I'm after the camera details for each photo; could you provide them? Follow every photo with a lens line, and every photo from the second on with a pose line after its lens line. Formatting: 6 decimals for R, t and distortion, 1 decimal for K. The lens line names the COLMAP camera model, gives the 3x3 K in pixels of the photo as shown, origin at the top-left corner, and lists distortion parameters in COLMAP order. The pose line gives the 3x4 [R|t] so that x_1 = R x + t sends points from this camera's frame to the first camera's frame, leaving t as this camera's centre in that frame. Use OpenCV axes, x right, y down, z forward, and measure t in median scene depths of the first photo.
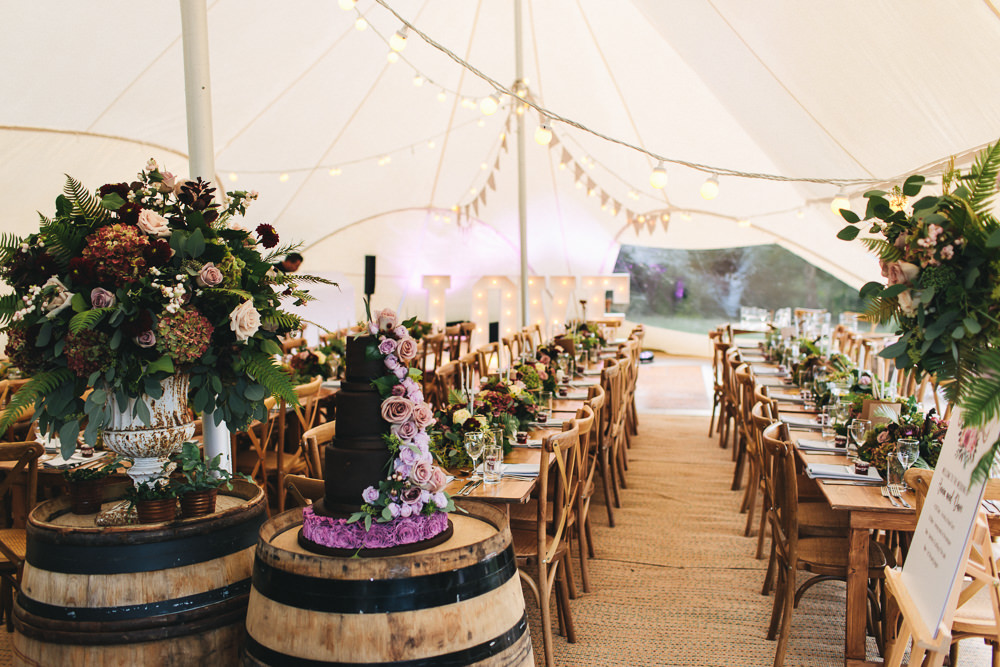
lens RADIAL K [[966.5, 0, 488.8], [0, 966.5, 332.7], [0, 0, 1]] dist [0.000878, -0.006267]
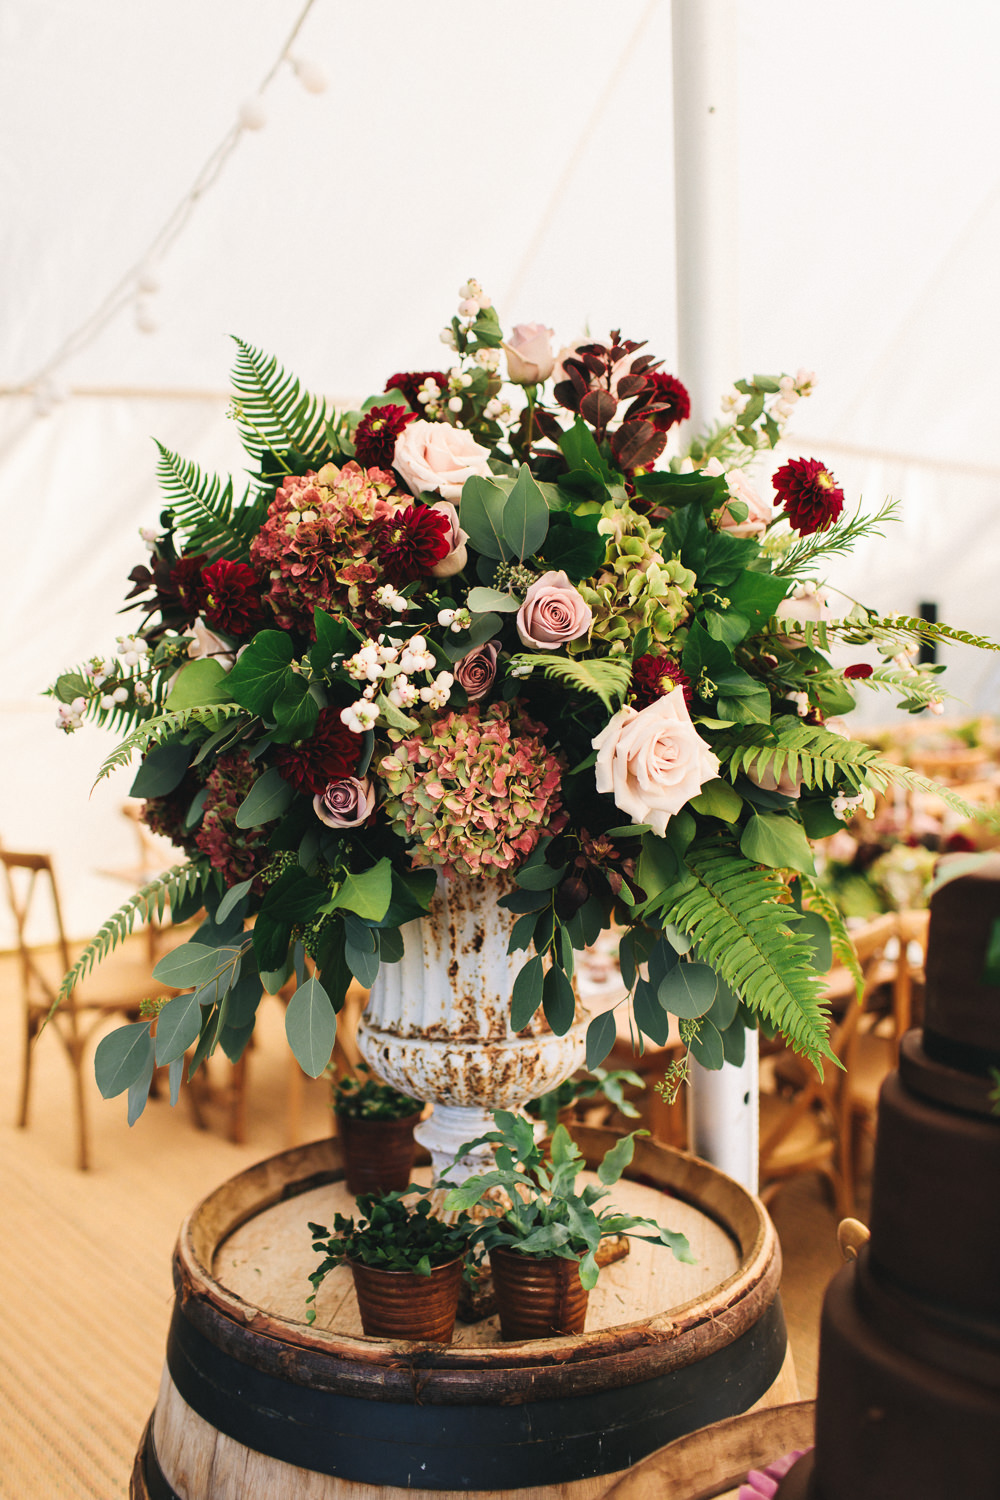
lens RADIAL K [[1418.2, 0, 500.0], [0, 1418.2, 750.0], [0, 0, 1]] dist [0.008295, 0.005060]
pose [[0.788600, 0.062204, -0.611752, -0.007192], [-0.048591, 0.998063, 0.038846, -0.014705], [0.612984, -0.000909, 0.790095, 0.289154]]
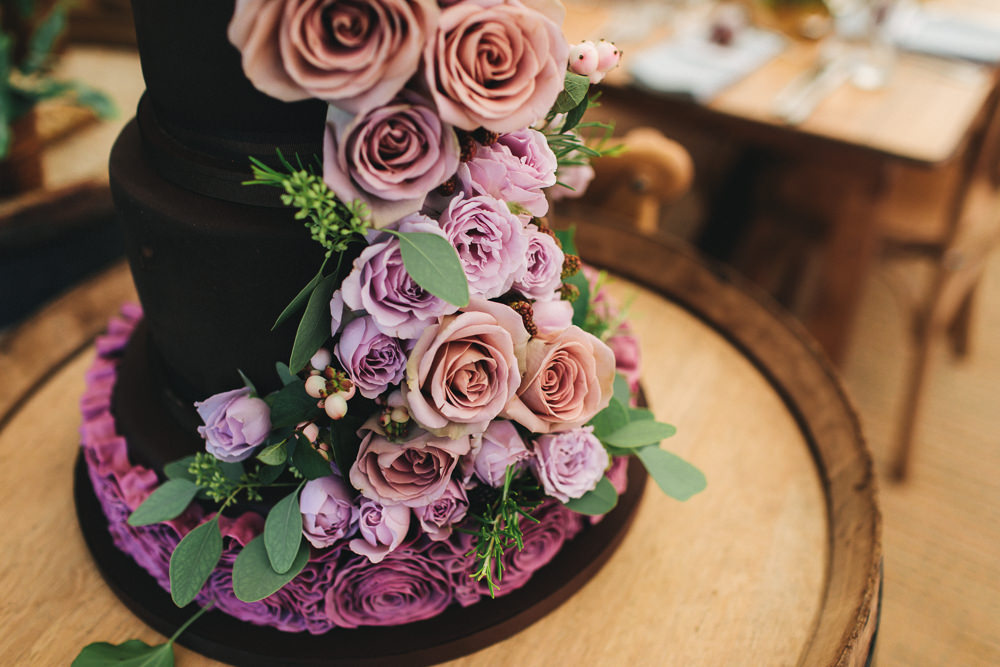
lens RADIAL K [[966.5, 0, 488.8], [0, 966.5, 332.7], [0, 0, 1]] dist [0.000878, -0.006267]
pose [[0.935206, 0.214346, -0.281861, -0.005498], [-0.021053, 0.828231, 0.559991, 0.012998], [0.353477, -0.517773, 0.779080, 0.367084]]
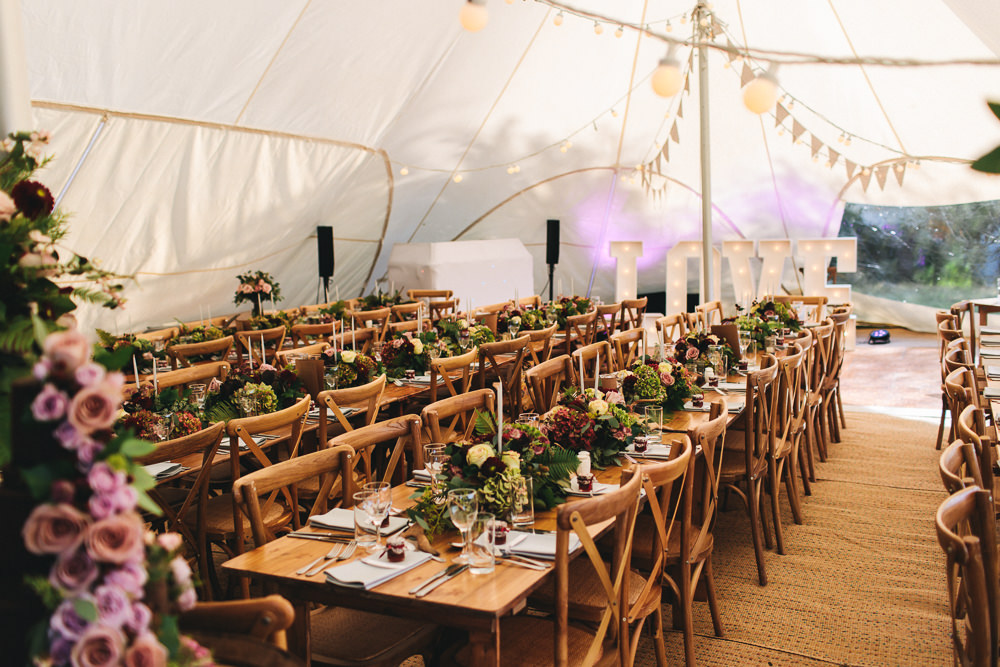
lens RADIAL K [[973.3, 0, 505.1], [0, 973.3, 321.5], [0, 0, 1]] dist [0.006062, 0.008619]
pose [[0.971326, 0.008187, -0.237609, 0.112905], [-0.002147, 0.999668, 0.025667, -0.019858], [0.237740, -0.024420, 0.971022, 0.236289]]
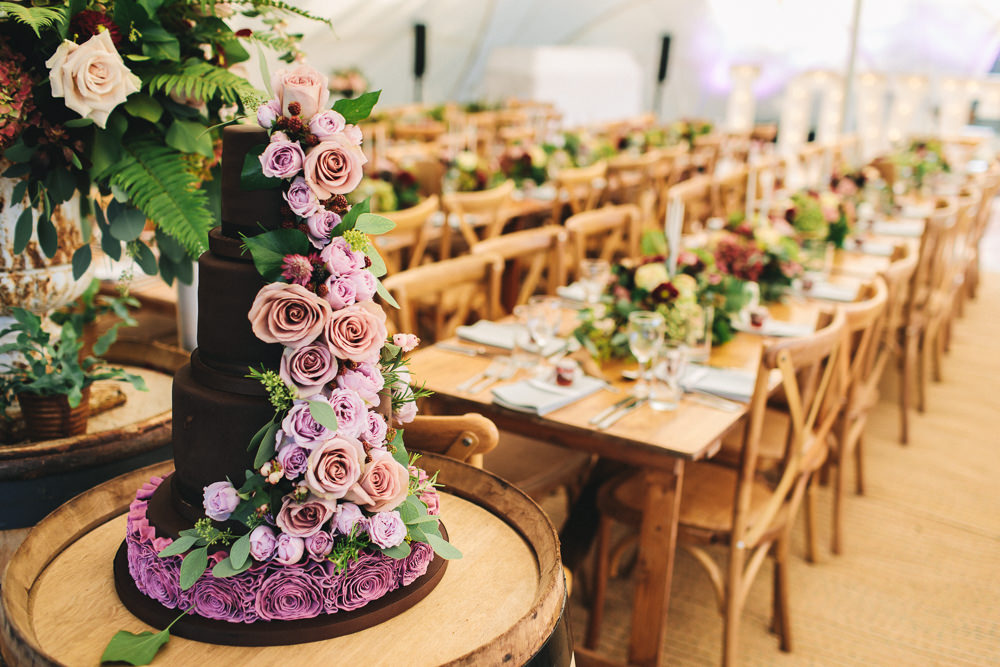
lens RADIAL K [[1000.6, 0, 500.0], [0, 1000.6, 333.5], [0, 0, 1]] dist [0.004375, 0.011822]
pose [[0.947923, 0.137461, -0.287307, 0.050053], [-0.076790, 0.974096, 0.212697, -0.004931], [0.309102, -0.179558, 0.933924, 0.267487]]
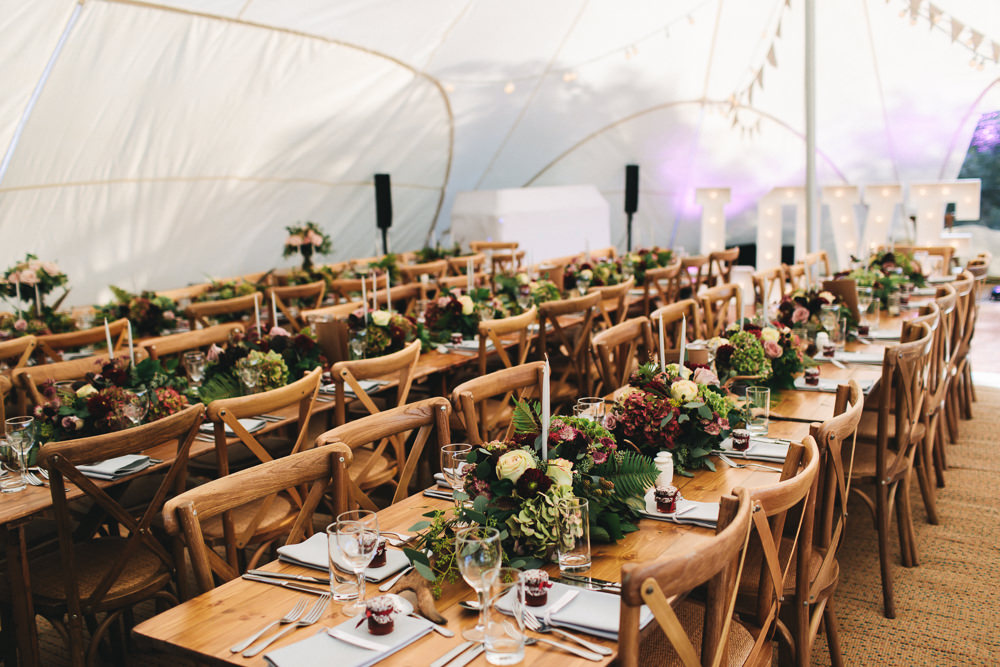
lens RADIAL K [[966.5, 0, 488.8], [0, 966.5, 332.7], [0, 0, 1]] dist [0.000878, -0.006267]
pose [[0.943067, 0.026041, -0.331581, 0.087552], [0.001954, 0.996479, 0.083816, -0.015685], [0.332596, -0.079692, 0.939696, 0.391095]]
